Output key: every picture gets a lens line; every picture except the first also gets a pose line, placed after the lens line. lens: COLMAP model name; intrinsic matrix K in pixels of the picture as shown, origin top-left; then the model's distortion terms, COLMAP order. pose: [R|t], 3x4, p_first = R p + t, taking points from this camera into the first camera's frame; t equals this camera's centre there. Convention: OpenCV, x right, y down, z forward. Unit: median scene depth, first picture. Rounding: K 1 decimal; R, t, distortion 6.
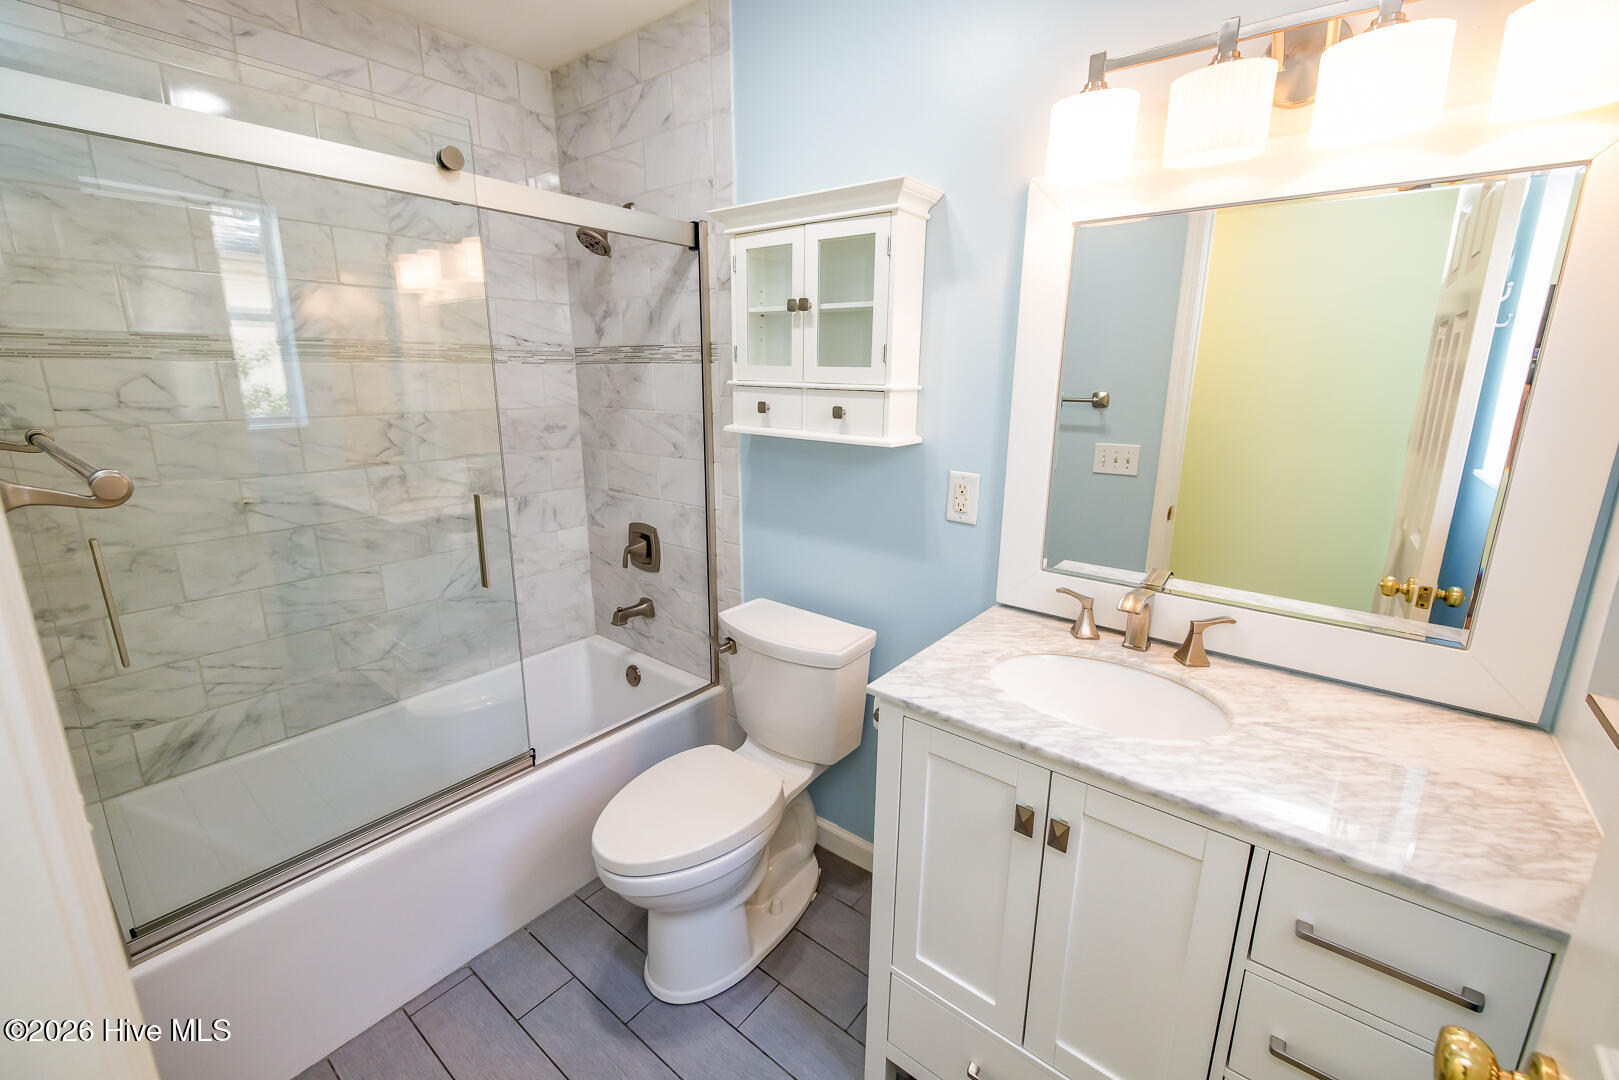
lens RADIAL K [[673.7, 0, 803.2], [0, 673.7, 538.4], [0, 0, 1]] dist [-0.001425, 0.000640]
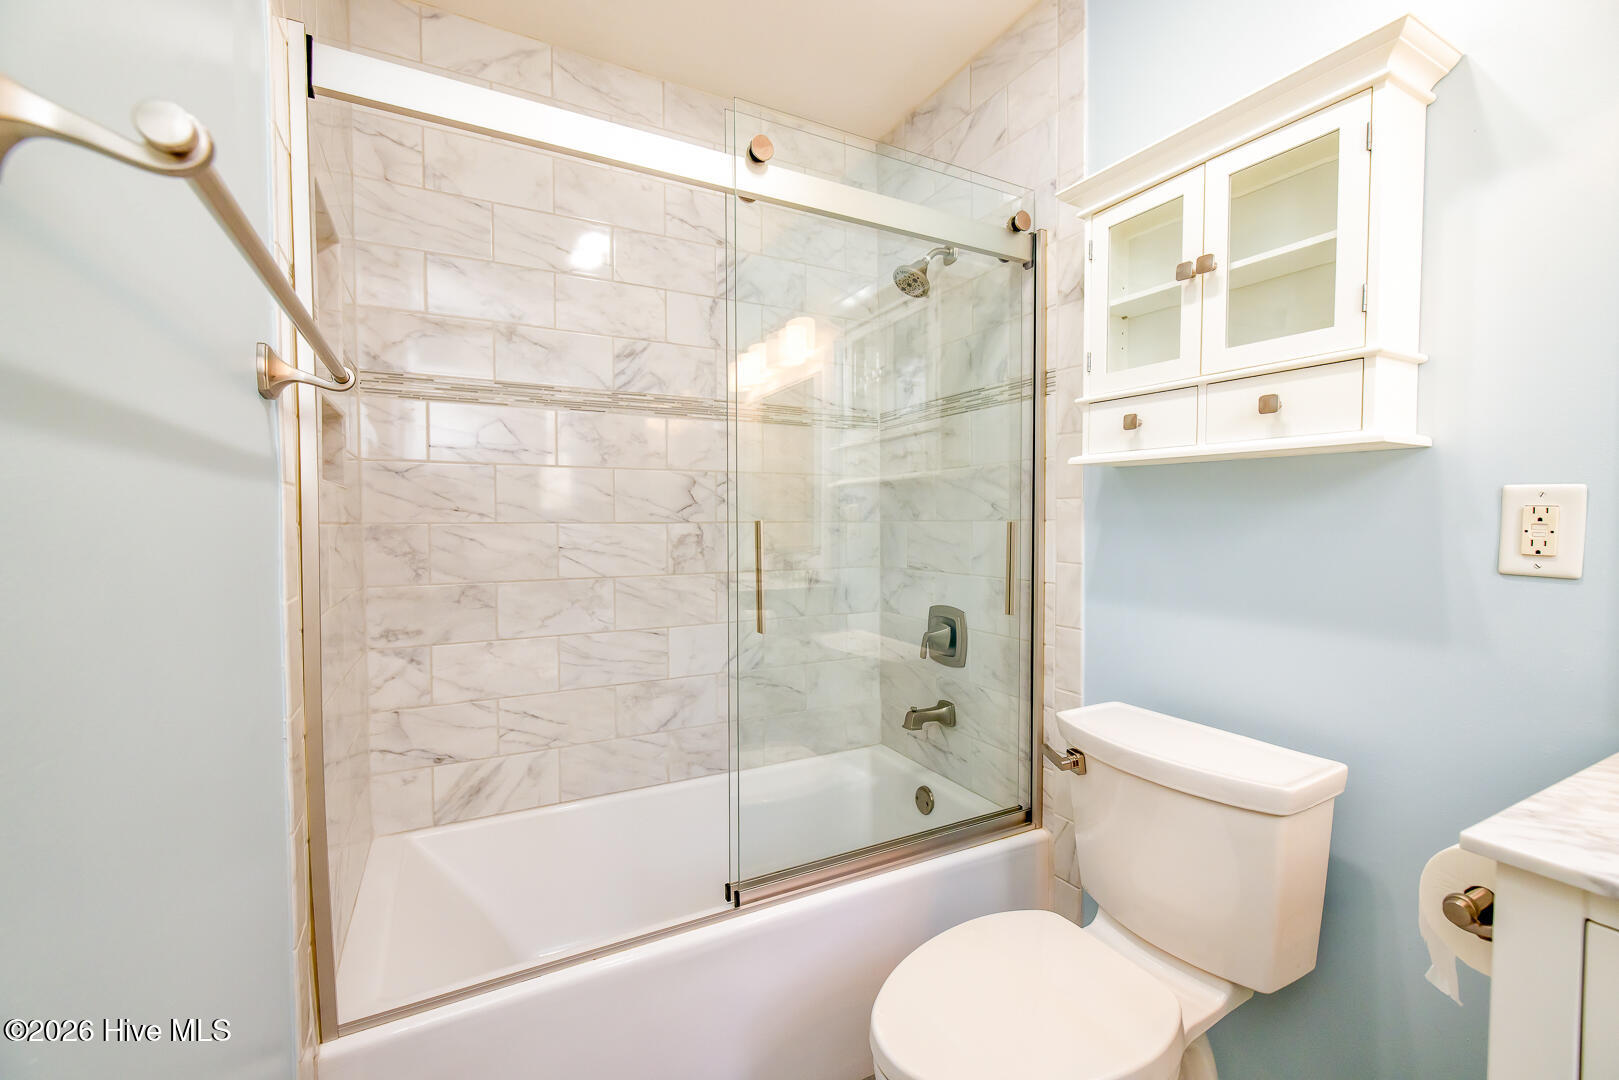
lens RADIAL K [[689.6, 0, 799.3], [0, 689.6, 535.5], [0, 0, 1]] dist [0.001159, 0.000508]
pose [[0.914204, 0.001745, -0.405251, -0.077310], [-0.086052, 0.978023, -0.189913, 0.087012], [0.396014, 0.208492, 0.894262, 0.198429]]
